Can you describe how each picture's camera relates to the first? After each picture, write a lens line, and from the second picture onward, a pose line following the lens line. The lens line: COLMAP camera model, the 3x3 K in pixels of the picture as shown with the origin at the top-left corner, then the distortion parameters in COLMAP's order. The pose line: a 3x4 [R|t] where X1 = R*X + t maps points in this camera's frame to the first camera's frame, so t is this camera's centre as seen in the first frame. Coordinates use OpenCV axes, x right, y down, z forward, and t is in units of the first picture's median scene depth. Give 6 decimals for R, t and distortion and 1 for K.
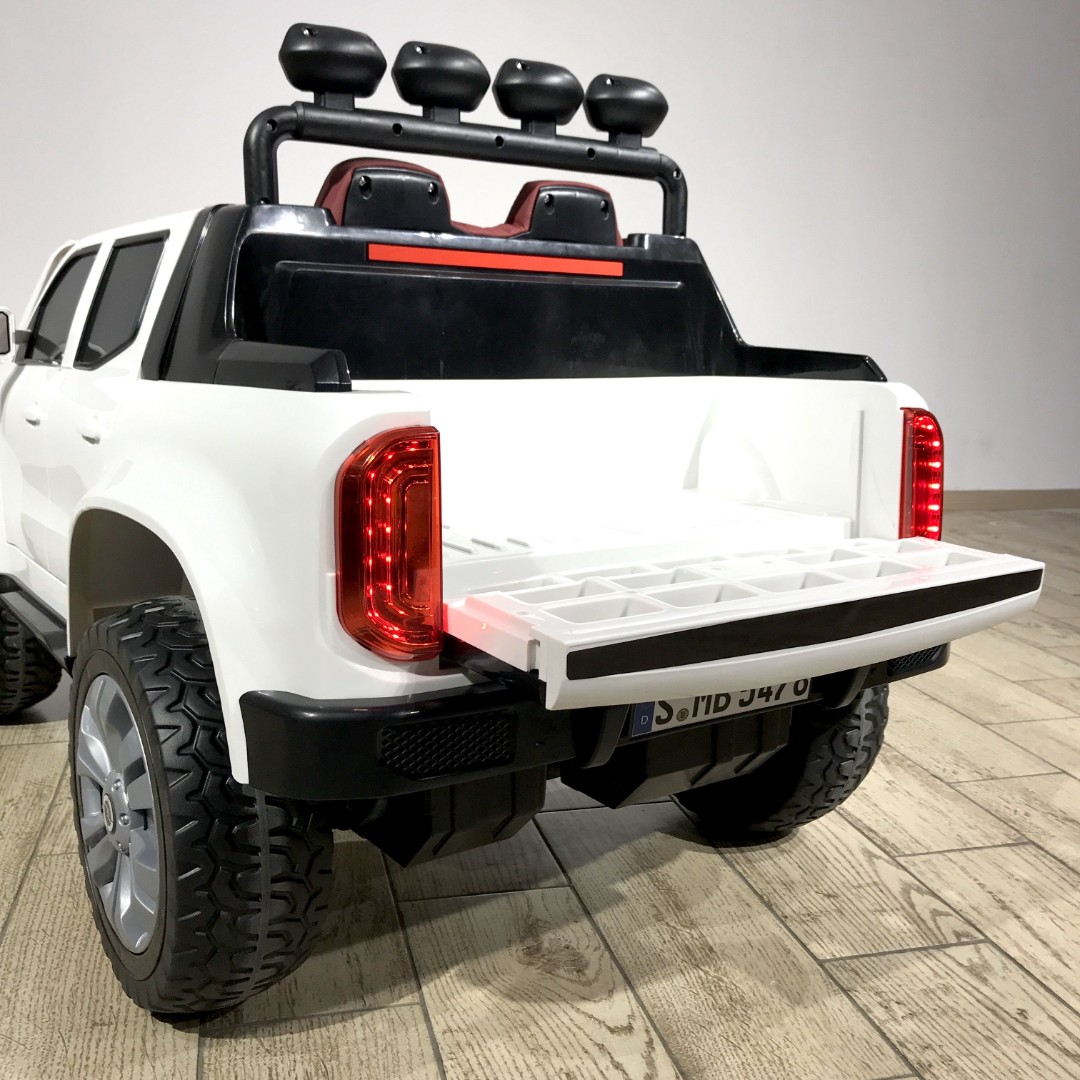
lens RADIAL K [[1180.9, 0, 540.0], [0, 1180.9, 540.0], [0, 0, 1]] dist [-0.008357, -0.011994]
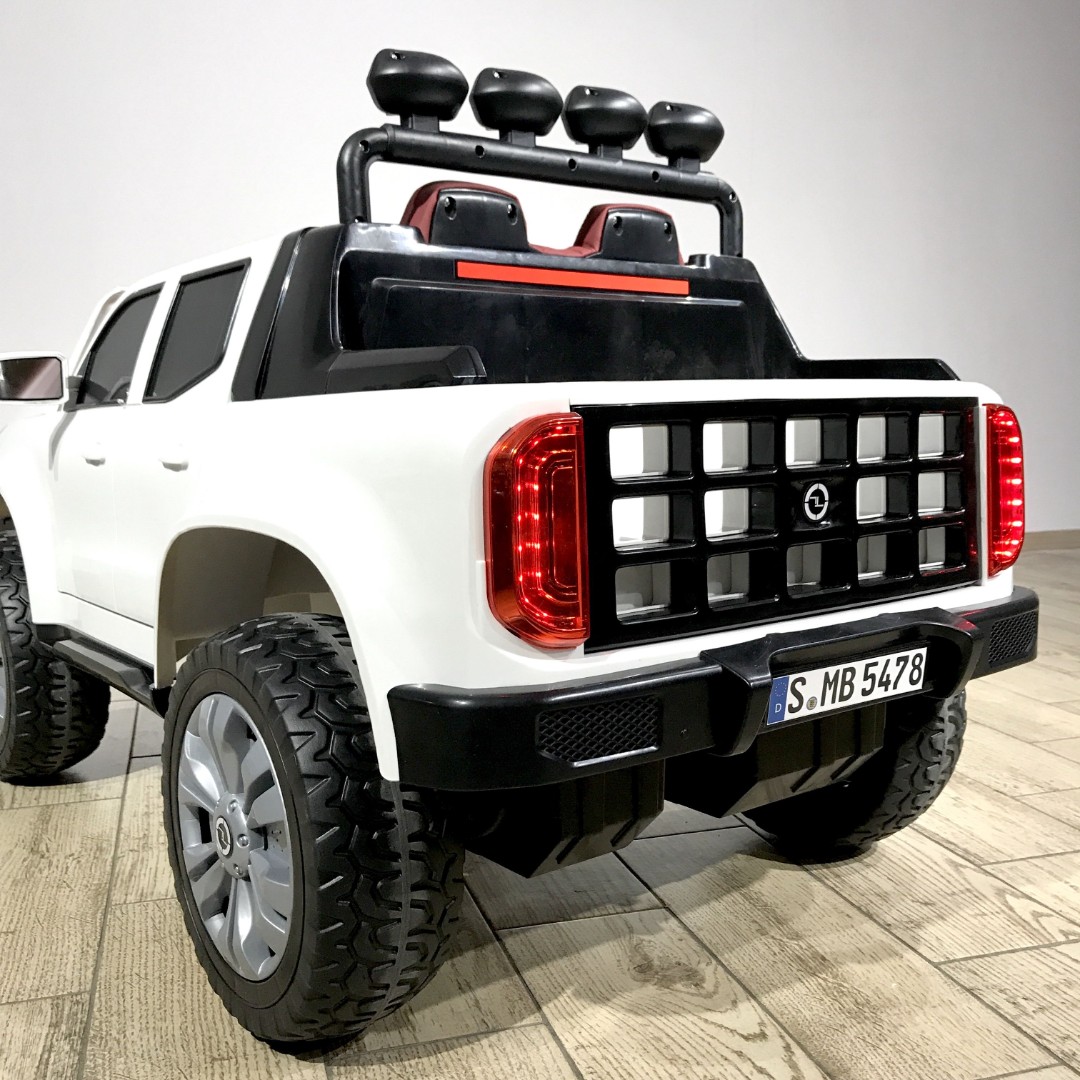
lens RADIAL K [[1183.6, 0, 540.0], [0, 1183.6, 540.0], [0, 0, 1]] dist [-0.012537, 0.016665]
pose [[0.998609, -0.038431, 0.036105, -0.117559], [0.040770, 0.996957, -0.066447, 0.056987], [-0.033442, 0.067826, 0.997137, 0.000808]]
